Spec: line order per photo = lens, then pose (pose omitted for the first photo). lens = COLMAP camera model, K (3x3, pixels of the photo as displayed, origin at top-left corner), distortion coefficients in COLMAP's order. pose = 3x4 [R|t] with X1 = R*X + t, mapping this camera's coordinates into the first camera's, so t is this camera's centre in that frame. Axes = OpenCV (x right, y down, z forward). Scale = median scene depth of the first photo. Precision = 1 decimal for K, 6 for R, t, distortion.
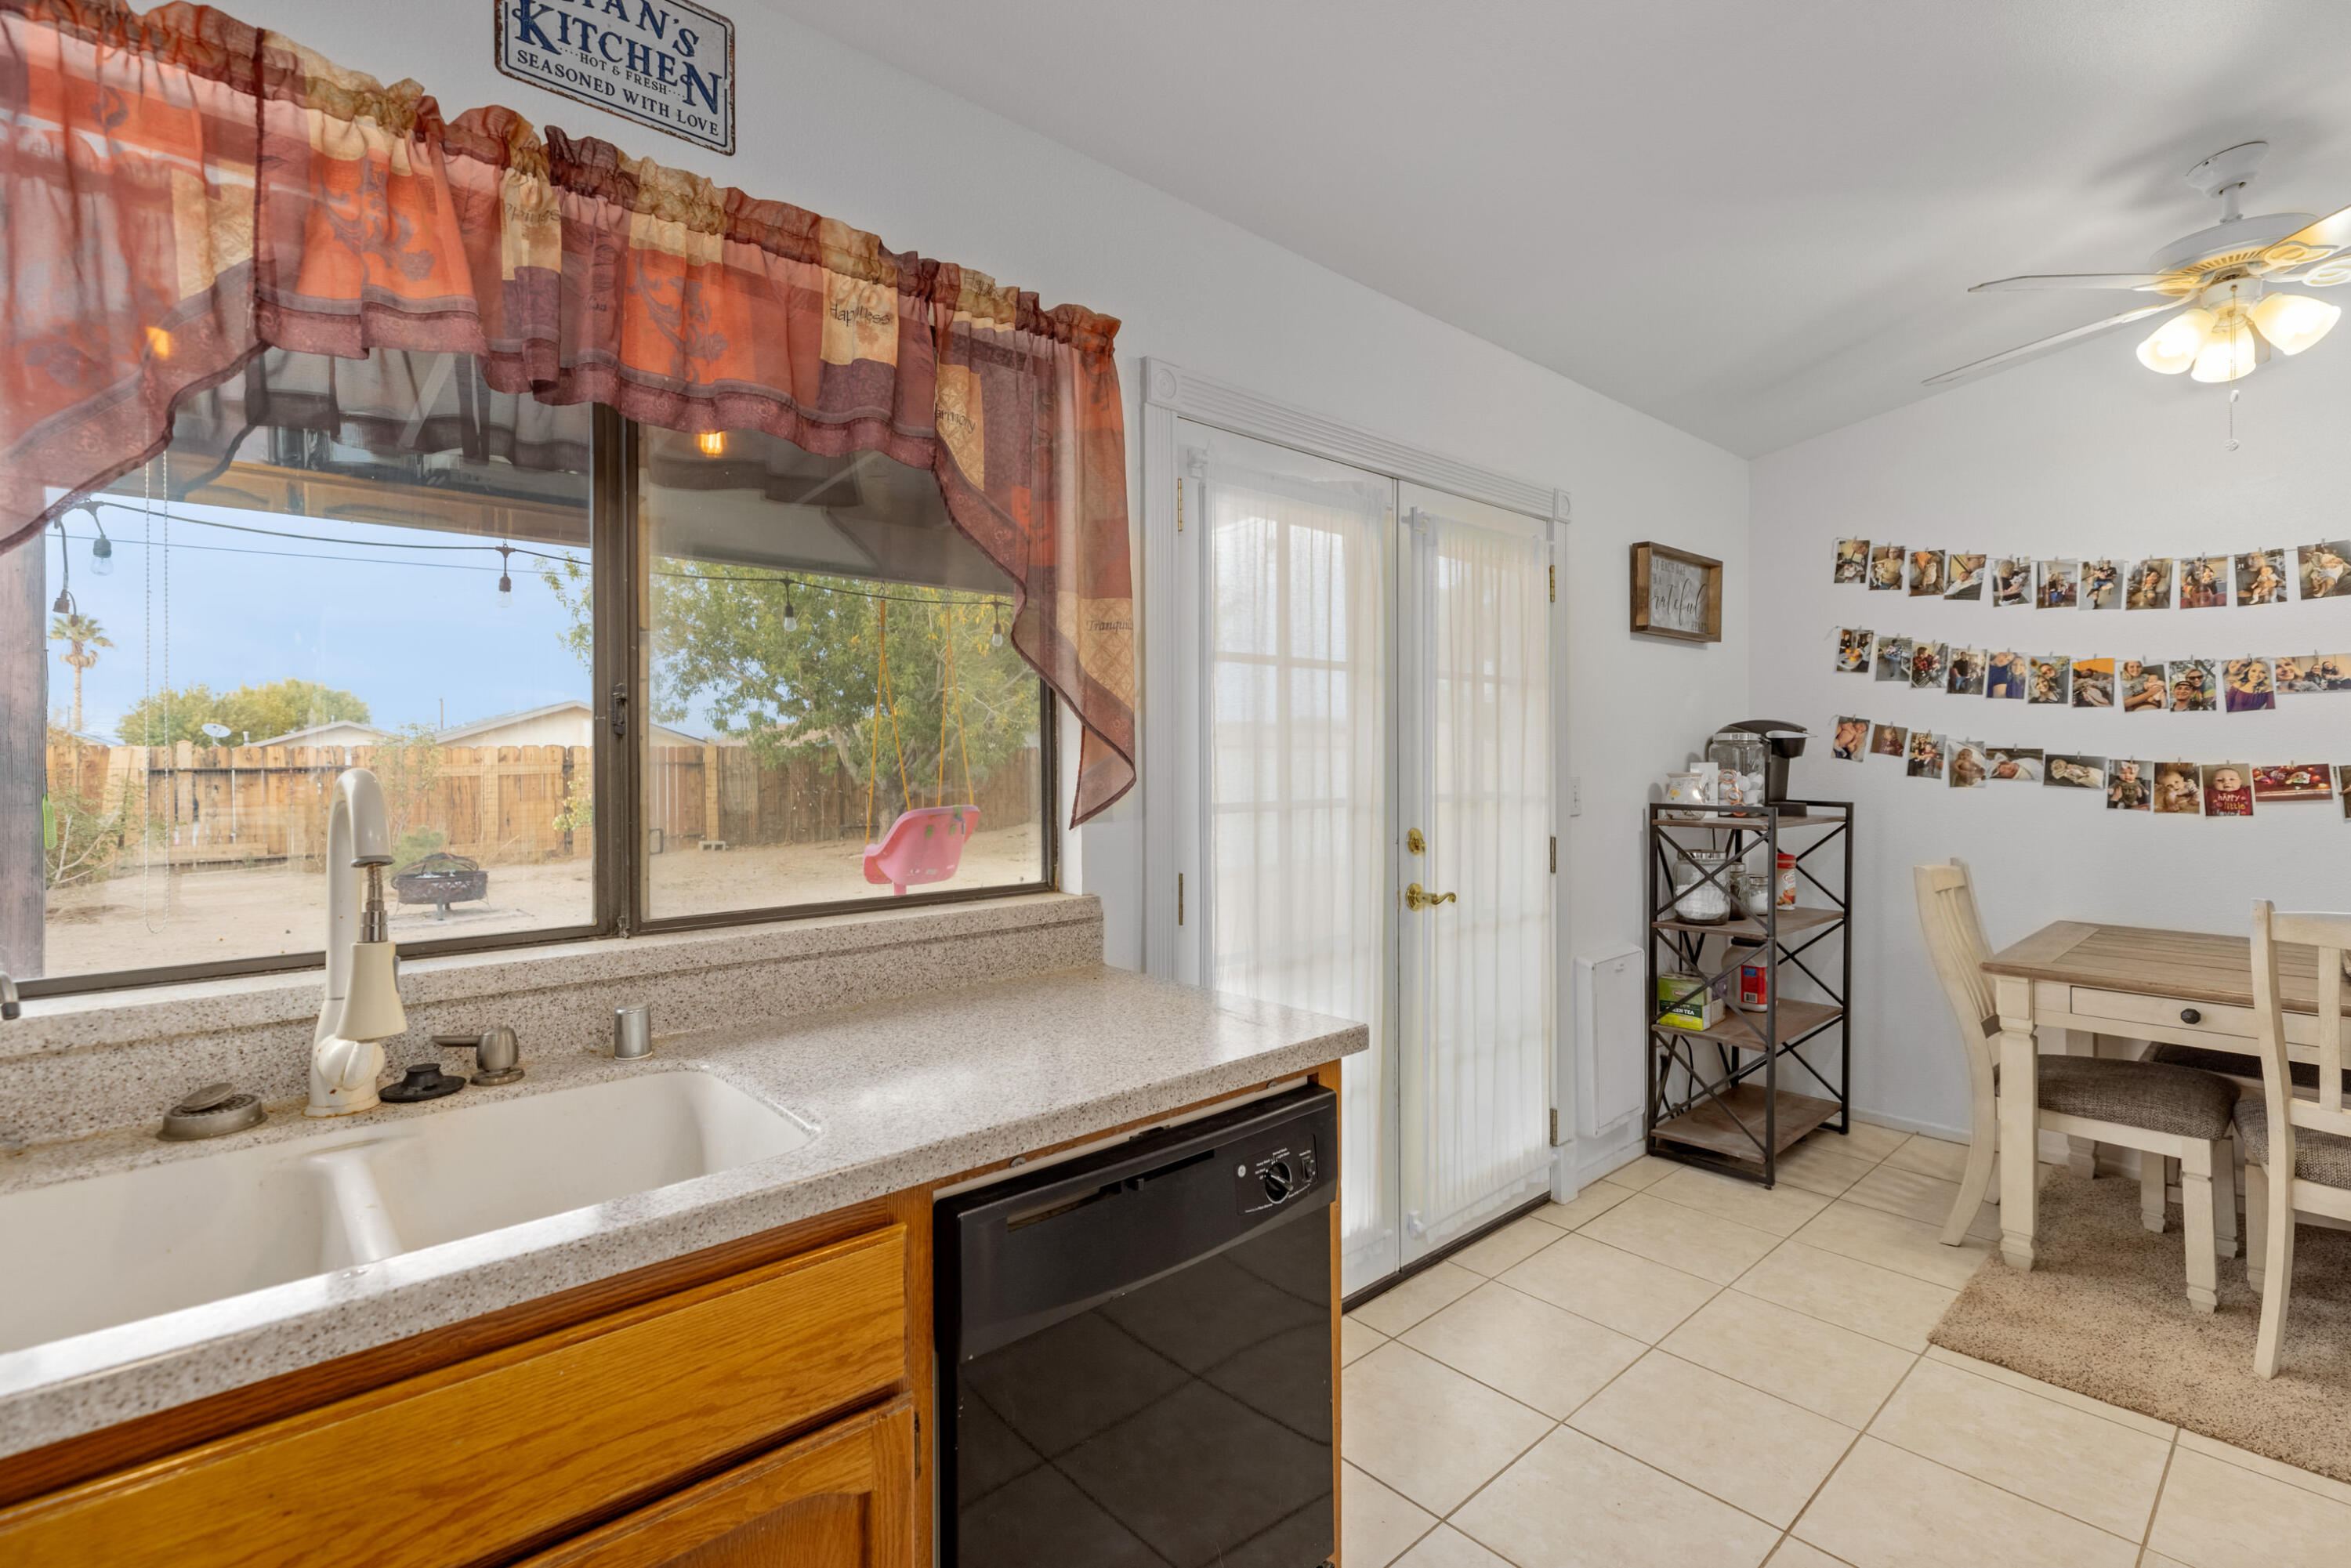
lens RADIAL K [[1073.0, 0, 1159.7], [0, 1073.0, 745.0], [0, 0, 1]] dist [0.005759, -0.000248]
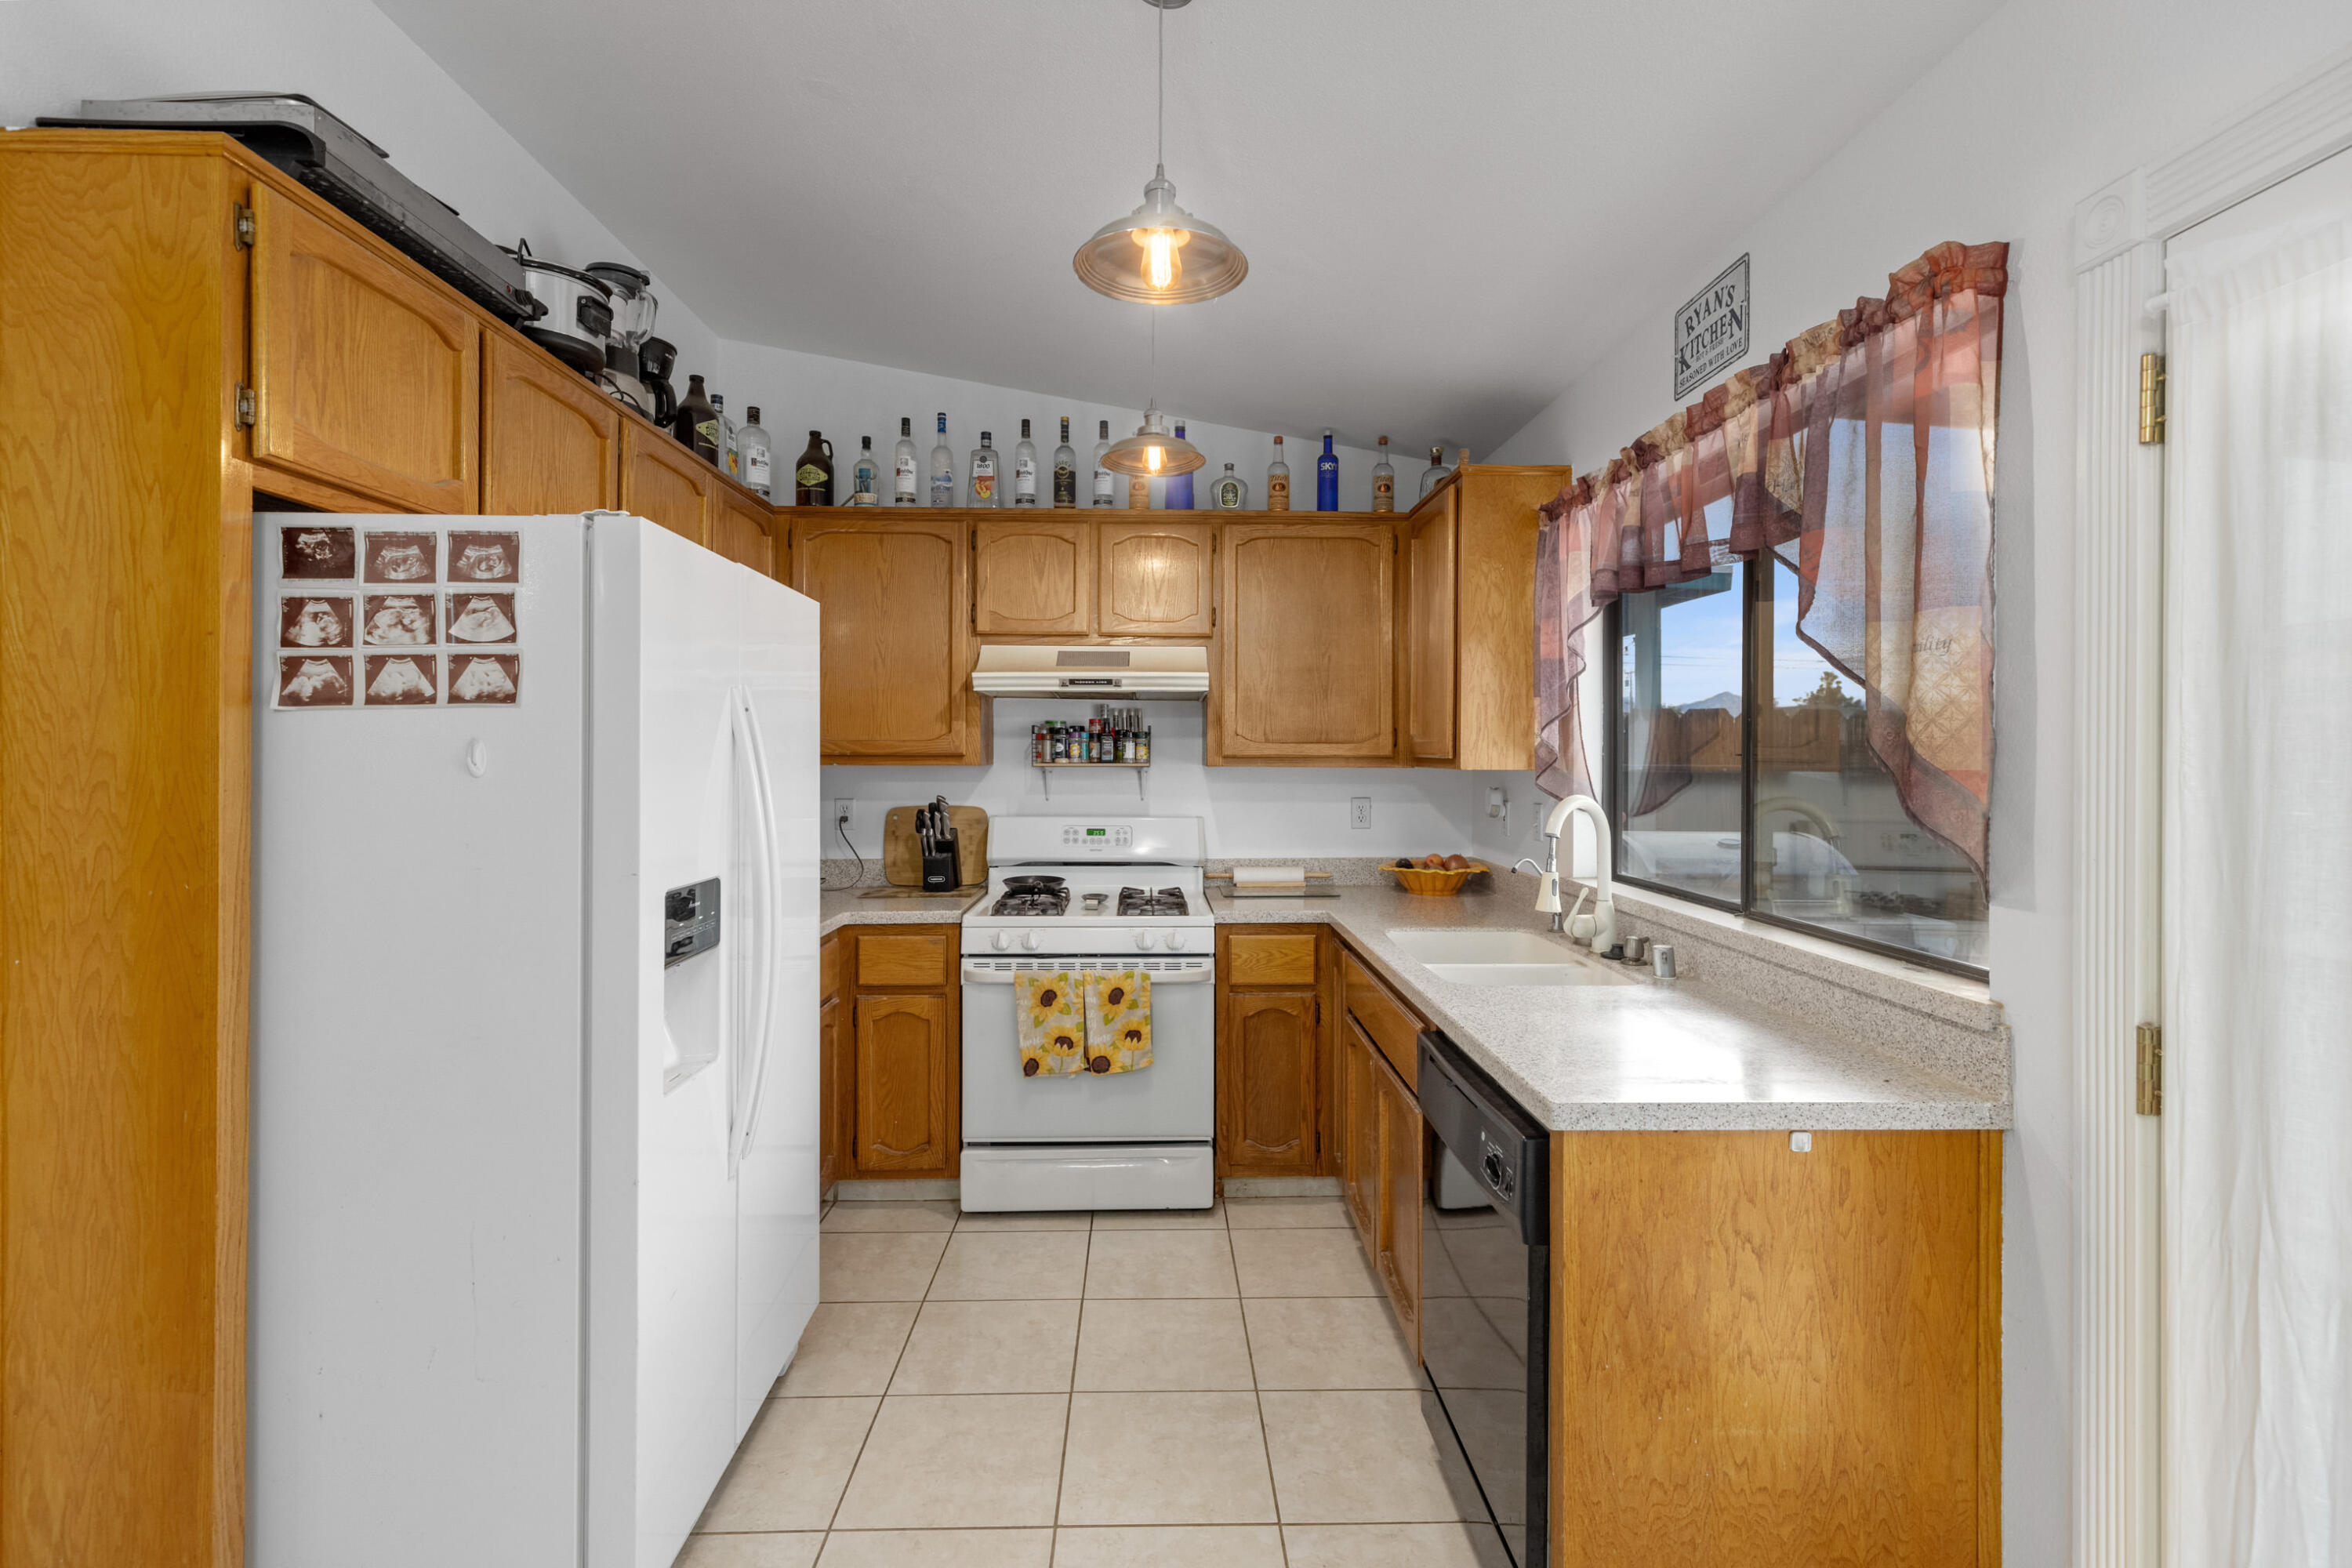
lens RADIAL K [[1073.5, 0, 1174.6], [0, 1073.5, 756.7], [0, 0, 1]] dist [0.005759, -0.000248]
pose [[-0.649692, 0.002938, -0.760192, 0.550486], [0.007439, 0.999969, -0.002493, -0.021068], [0.760161, -0.007275, -0.649693, 0.666337]]
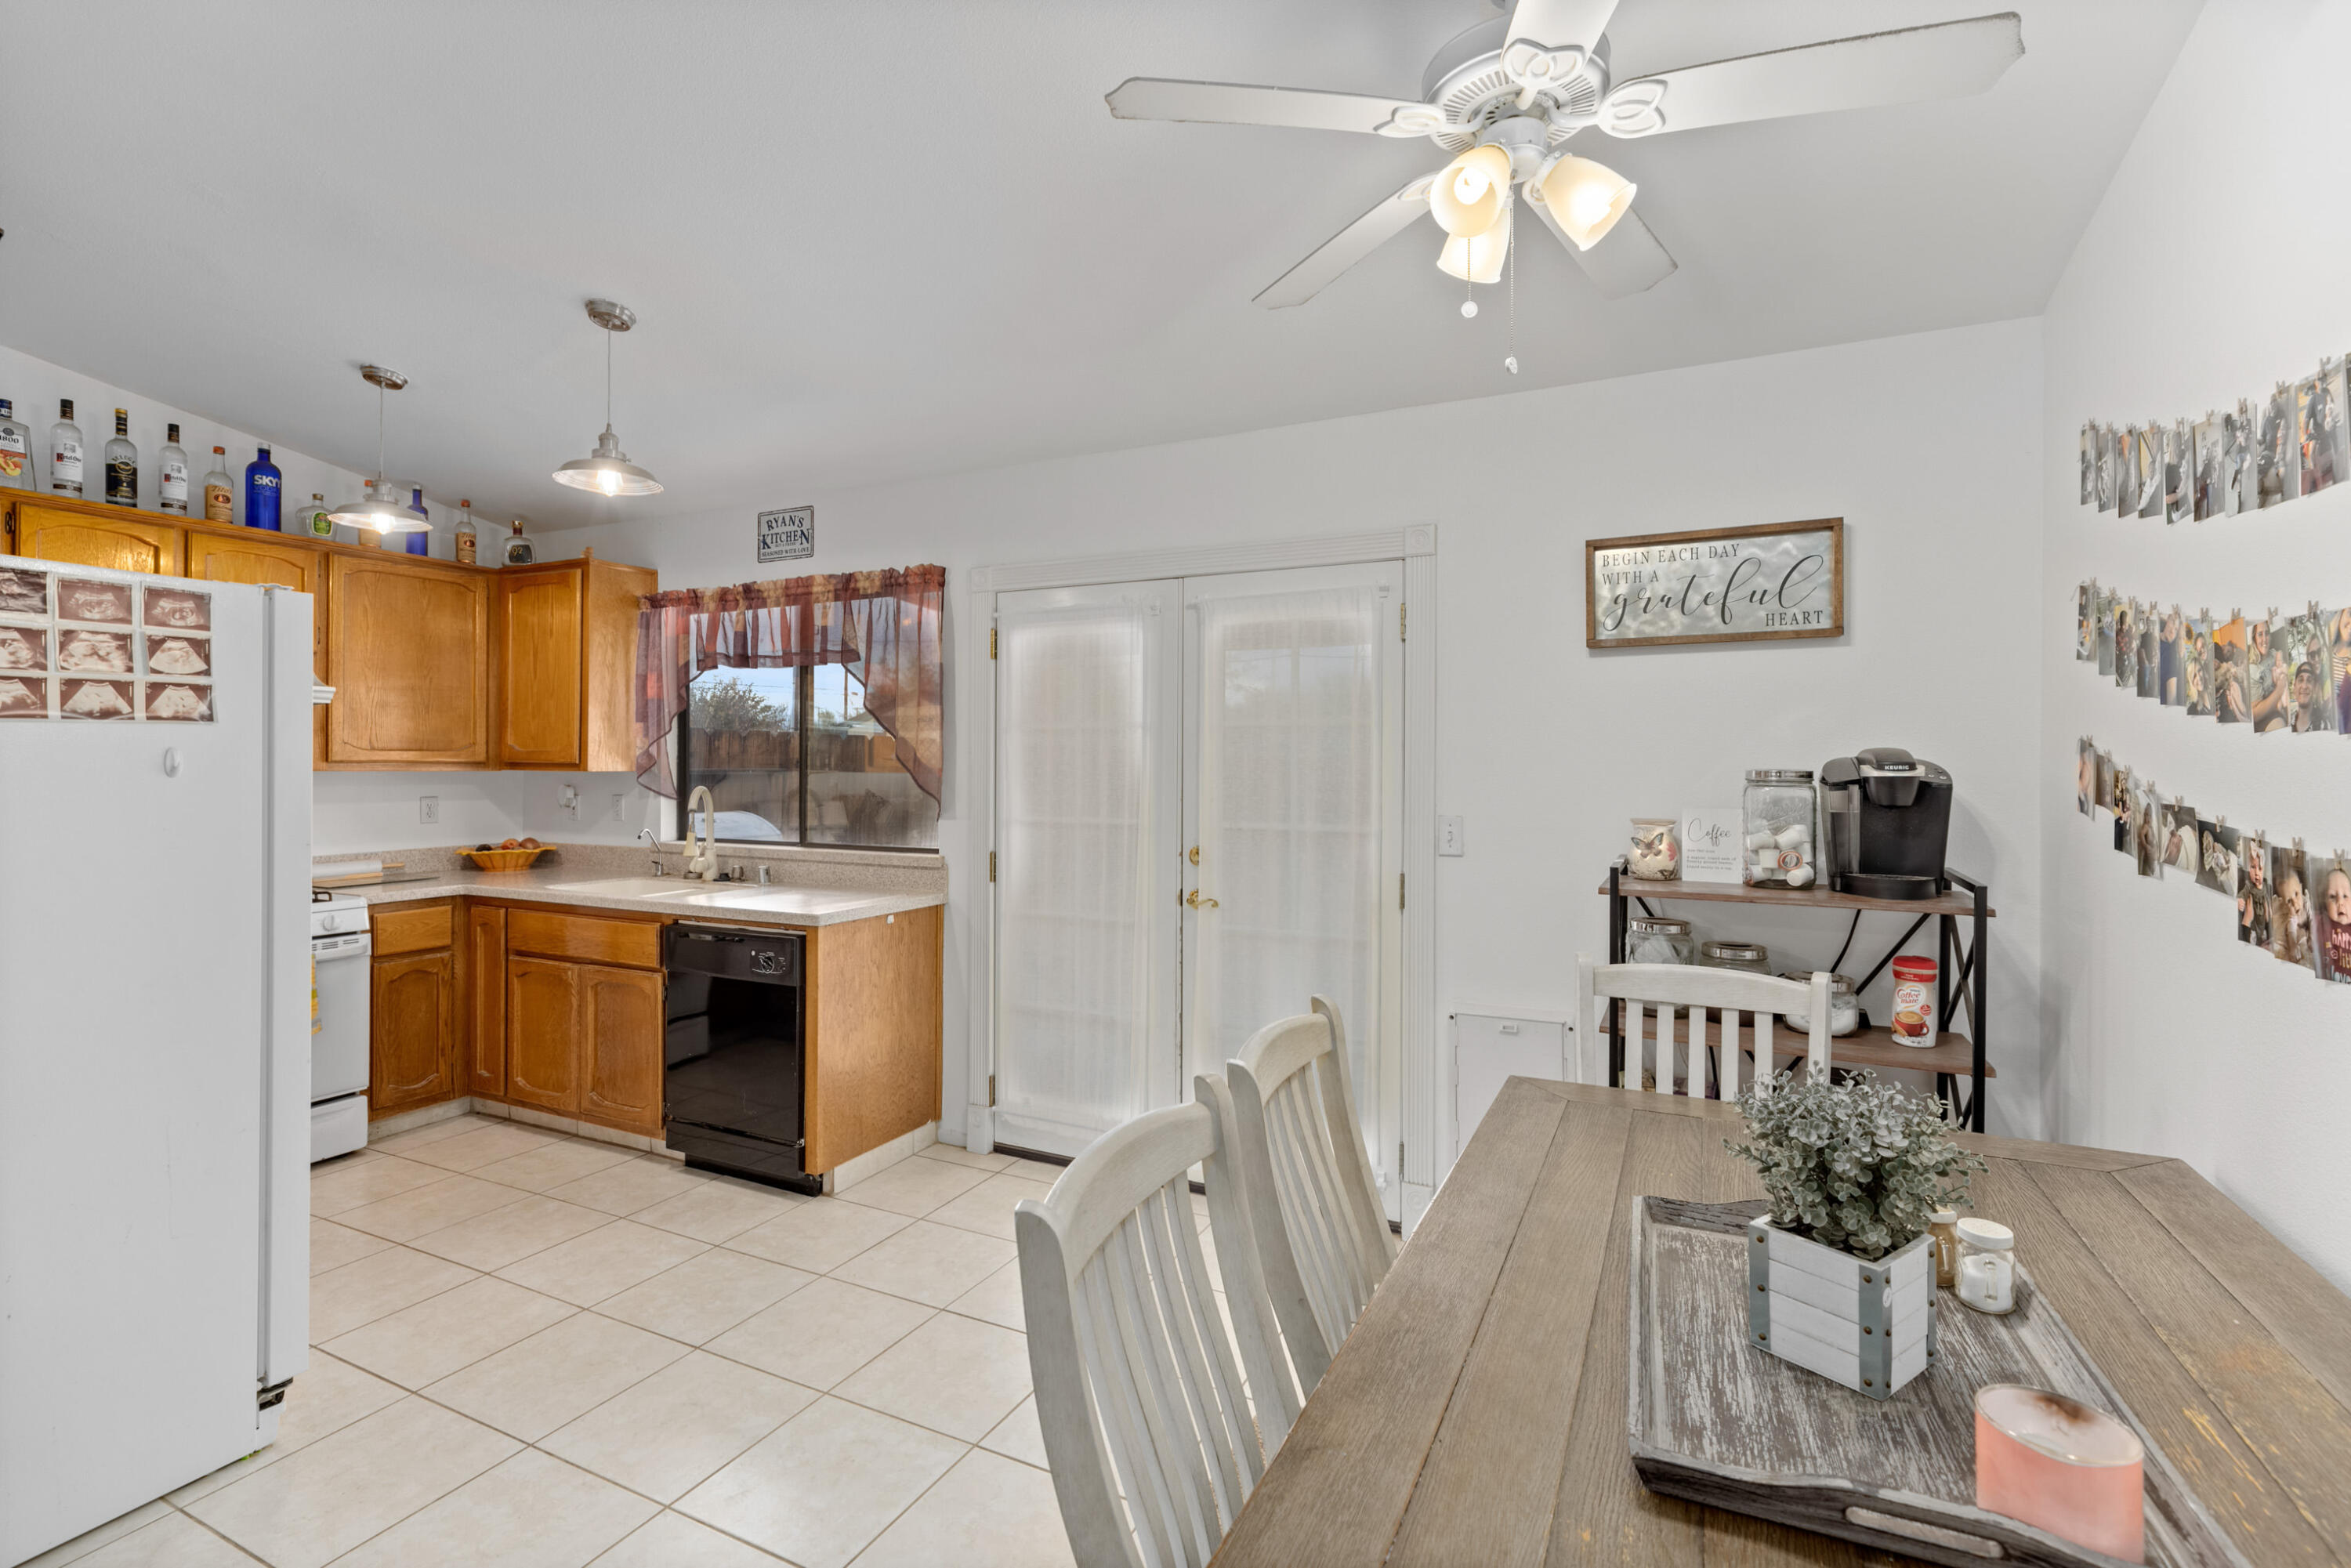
lens RADIAL K [[1073.0, 0, 1161.5], [0, 1073.0, 764.3], [0, 0, 1]] dist [0.005759, -0.000248]
pose [[0.360638, 0.004151, -0.932696, 1.204859], [0.005301, 0.999965, 0.006500, -0.023868], [0.932691, -0.007288, 0.360604, 0.419583]]
